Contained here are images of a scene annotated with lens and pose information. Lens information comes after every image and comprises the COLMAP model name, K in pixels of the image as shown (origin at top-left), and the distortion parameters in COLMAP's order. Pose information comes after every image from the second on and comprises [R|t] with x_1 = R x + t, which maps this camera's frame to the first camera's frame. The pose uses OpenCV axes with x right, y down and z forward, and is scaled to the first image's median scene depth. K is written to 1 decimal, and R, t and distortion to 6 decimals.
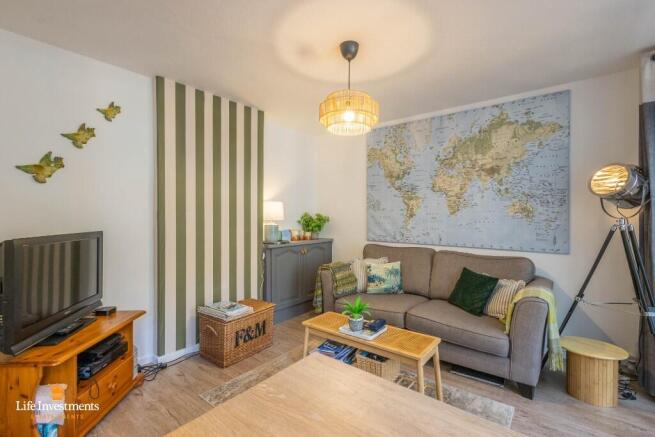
lens RADIAL K [[301.0, 0, 306.4], [0, 301.0, 218.1], [0, 0, 1]] dist [0.010721, -0.000130]
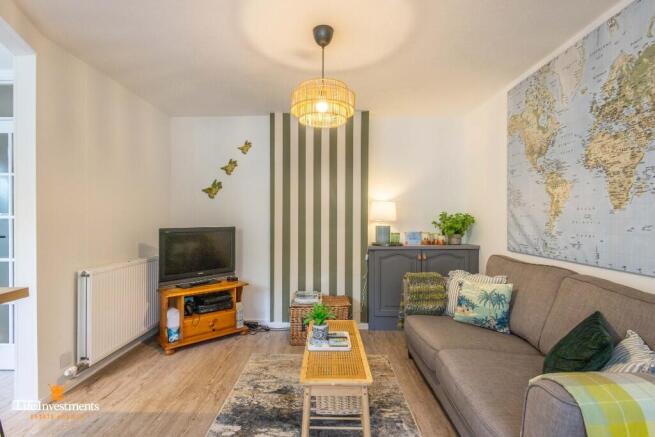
lens RADIAL K [[301.0, 0, 318.6], [0, 301.0, 218.3], [0, 0, 1]] dist [0.010721, -0.000130]
pose [[0.621479, -0.007037, -0.783399, 0.558062], [-0.001330, 0.999949, -0.010038, 0.009802], [0.783429, 0.007280, 0.621438, 0.270269]]
